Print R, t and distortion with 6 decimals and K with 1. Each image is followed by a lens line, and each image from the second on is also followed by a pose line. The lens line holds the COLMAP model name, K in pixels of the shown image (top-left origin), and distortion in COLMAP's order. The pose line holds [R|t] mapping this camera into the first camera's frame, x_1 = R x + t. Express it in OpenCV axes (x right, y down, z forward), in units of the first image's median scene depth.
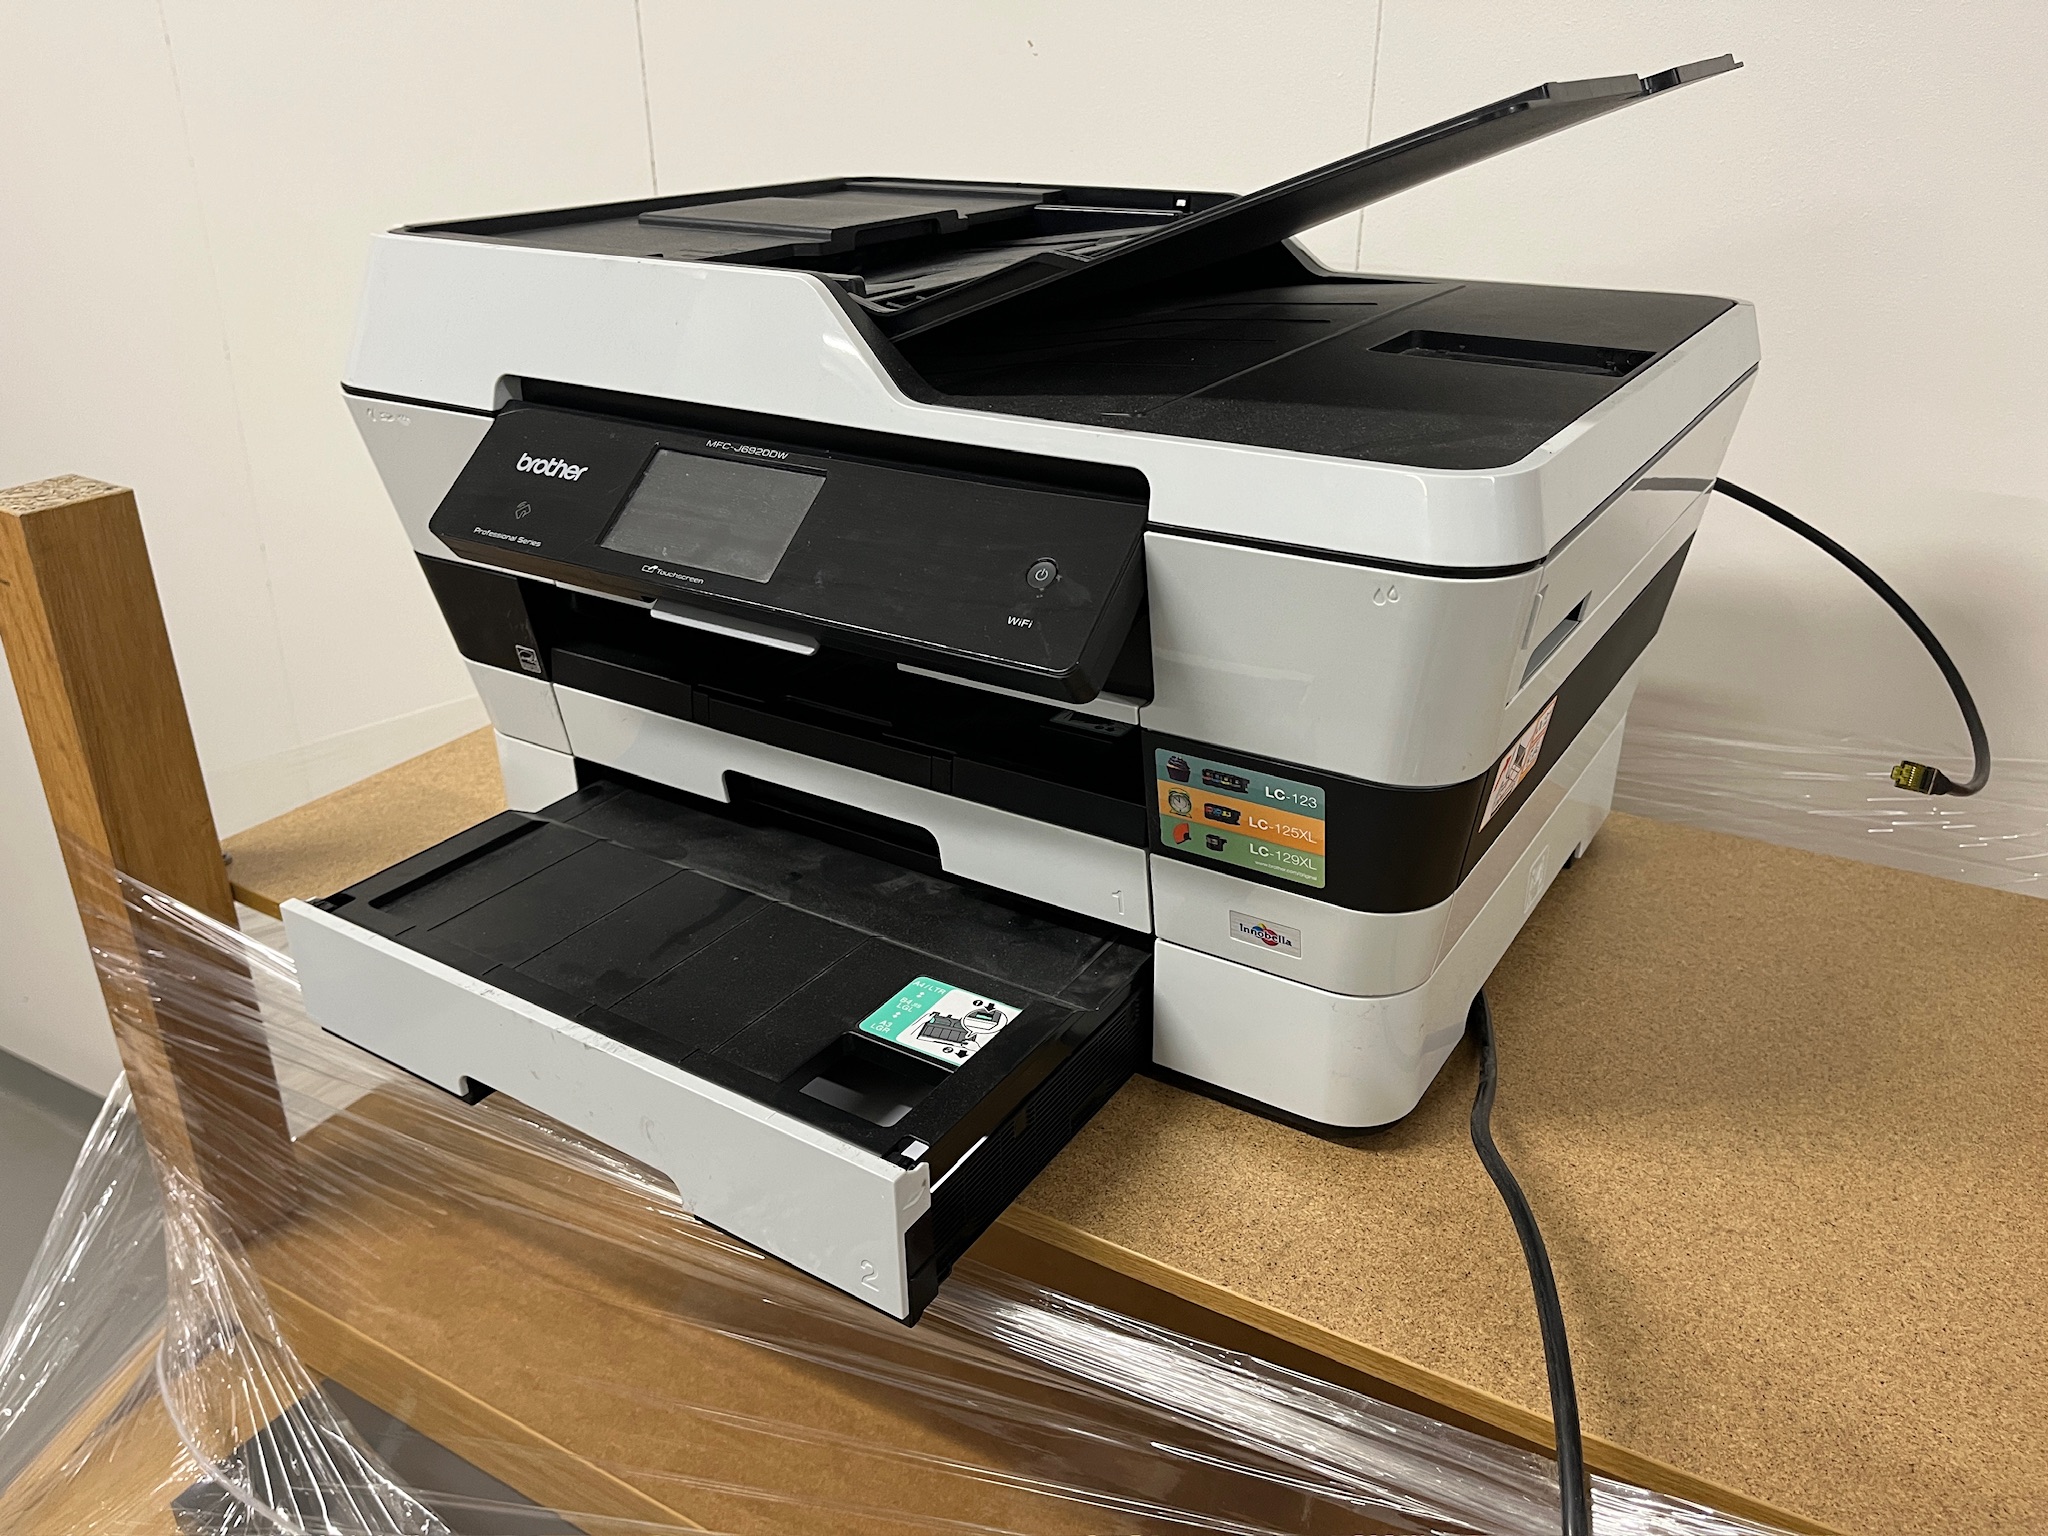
lens RADIAL K [[1574.8, 0, 1024.0], [0, 1574.8, 768.0], [0, 0, 1]] dist [0.041013, -0.039999]
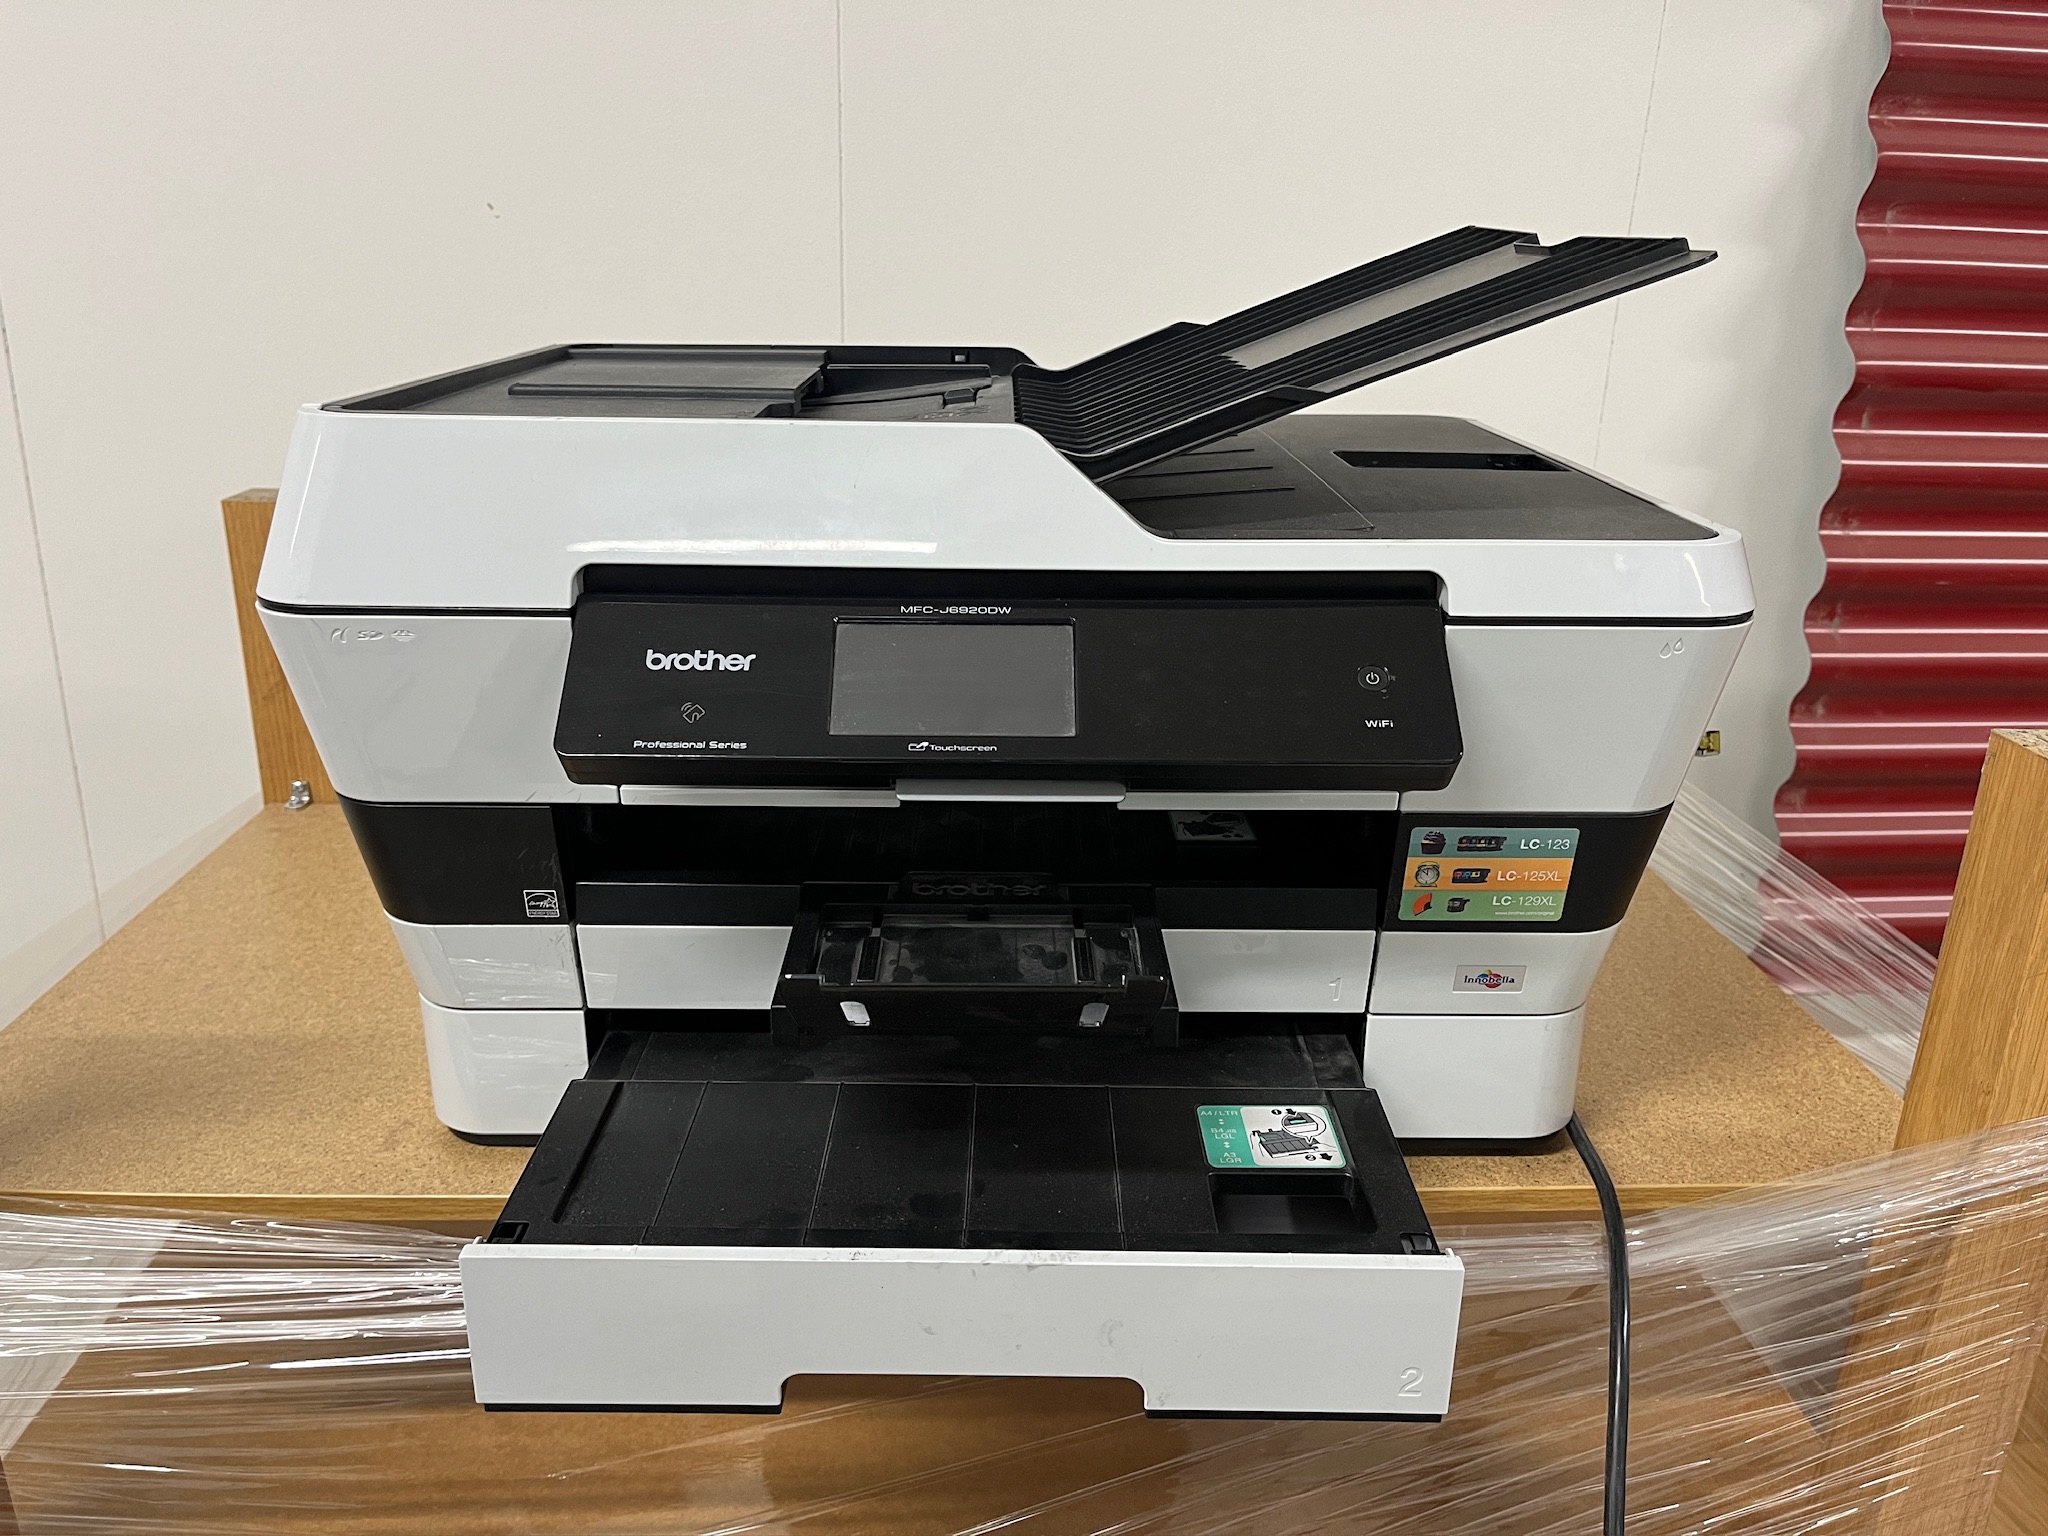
lens RADIAL K [[1574.8, 0, 1024.0], [0, 1574.8, 768.0], [0, 0, 1]] dist [0.041013, -0.039999]
pose [[0.838465, -0.166565, 0.518876, -0.674342], [0.216545, 0.975581, -0.036749, -0.068853], [-0.500085, 0.143173, 0.854059, 0.198893]]
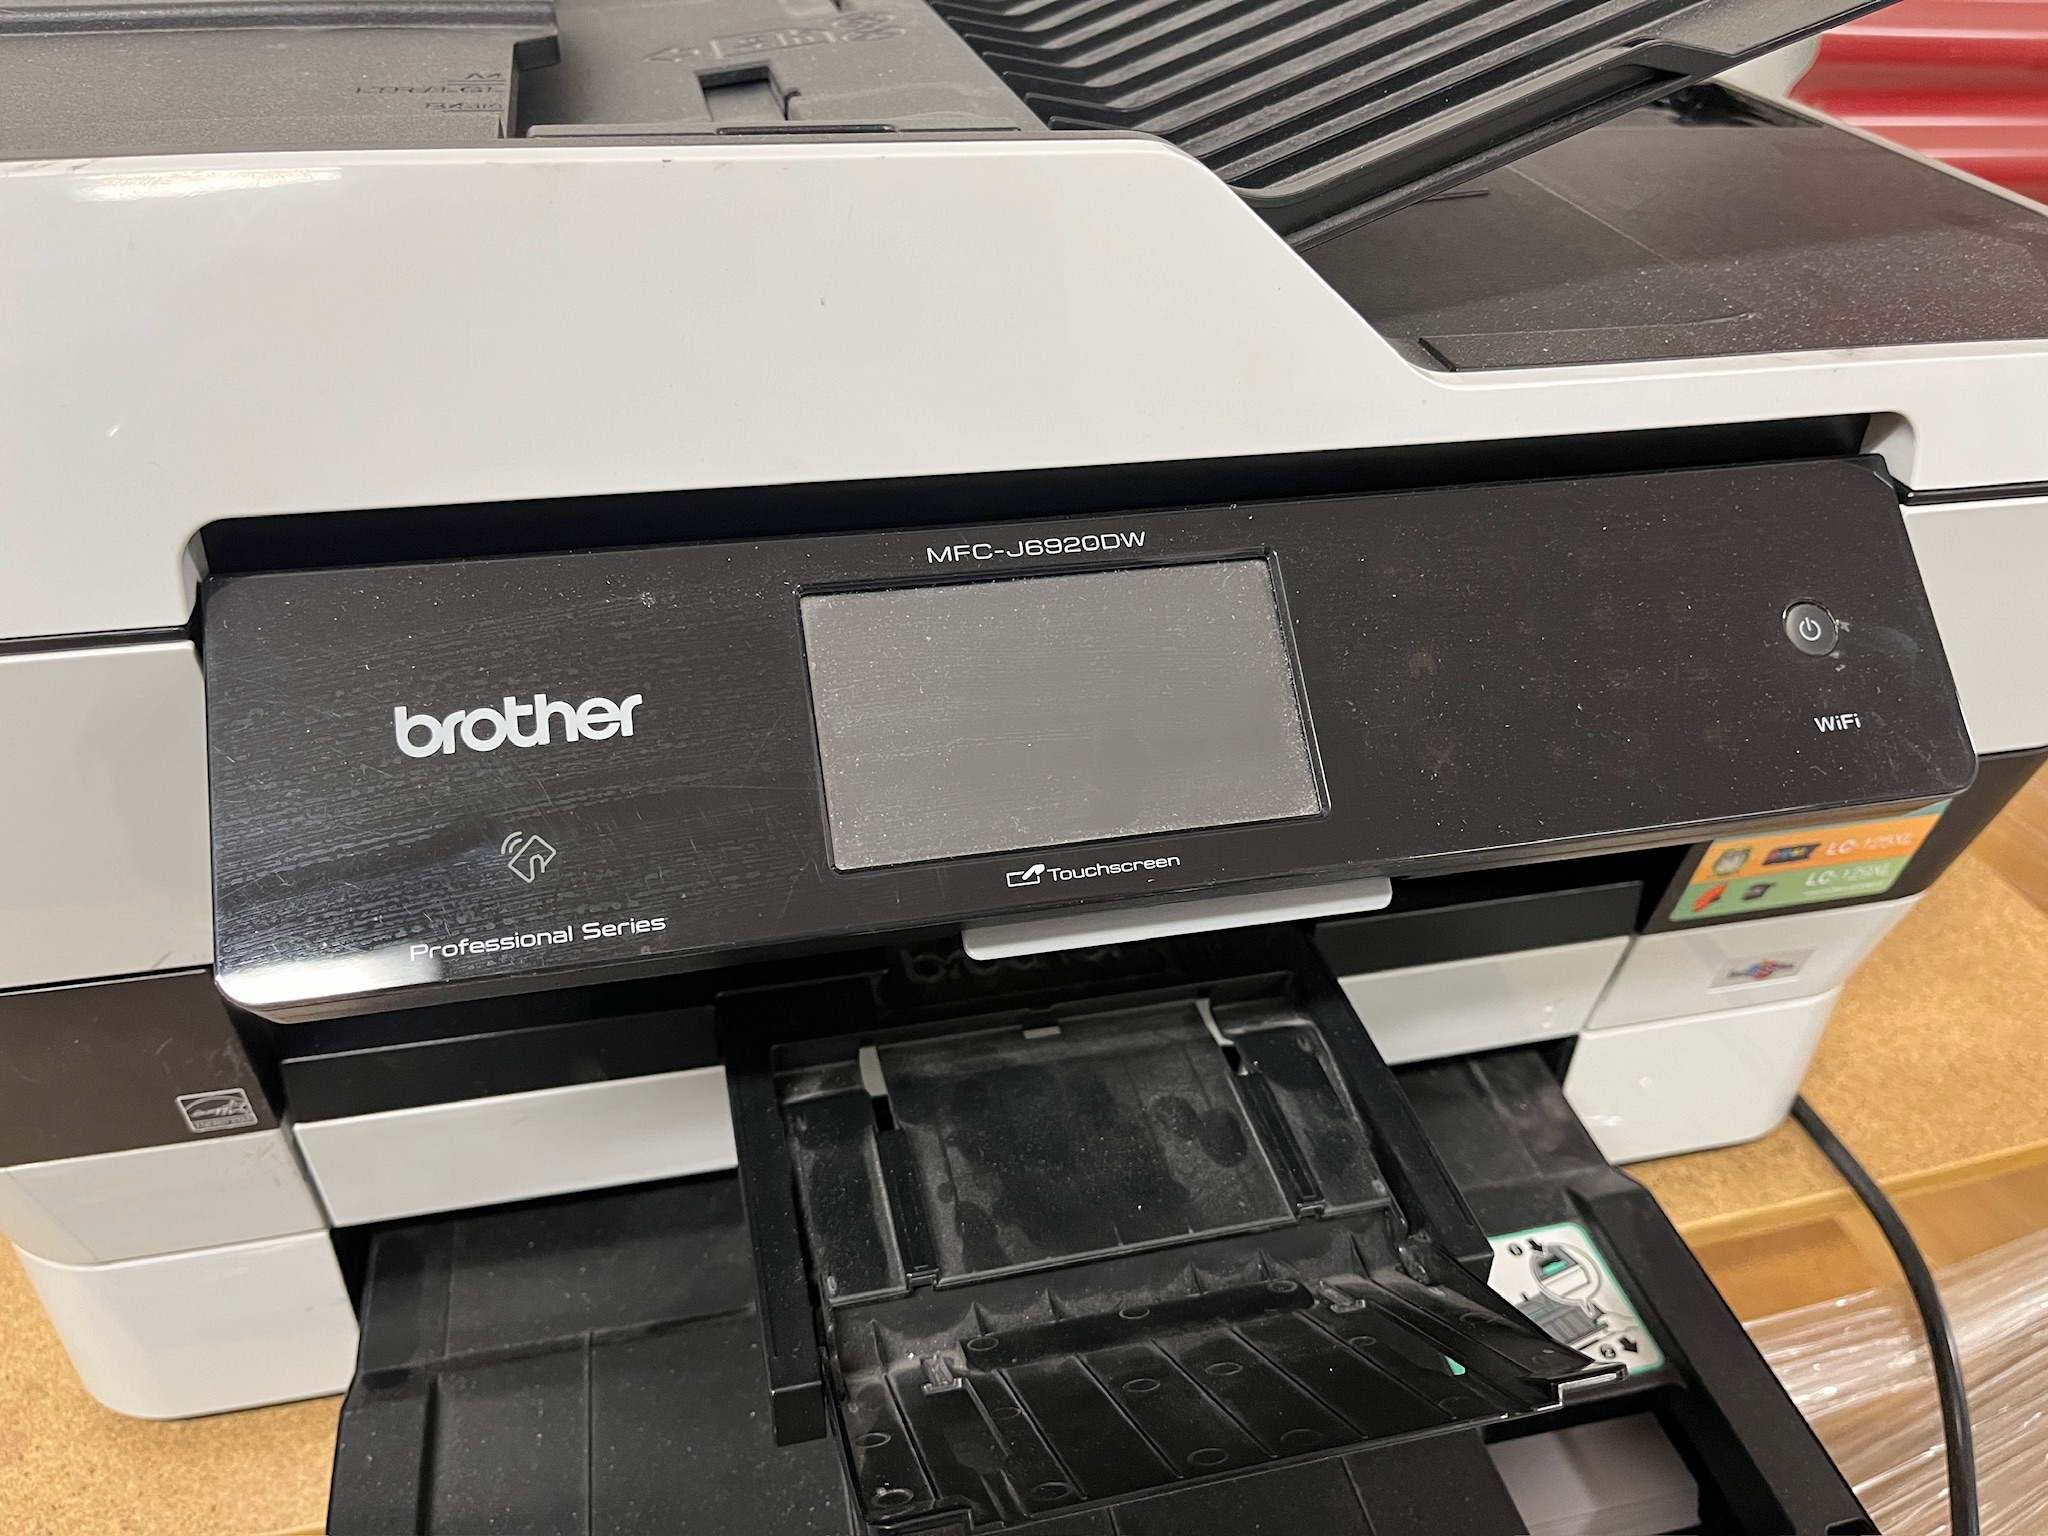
lens RADIAL K [[1602.9, 0, 1031.8], [0, 1602.9, 753.6], [0, 0, 1]] dist [0.008719, -0.003225]
pose [[0.690714, -0.382723, 0.613544, -0.508402], [0.263309, 0.923325, 0.279535, -0.289192], [-0.673485, -0.031527, 0.738528, 0.684220]]
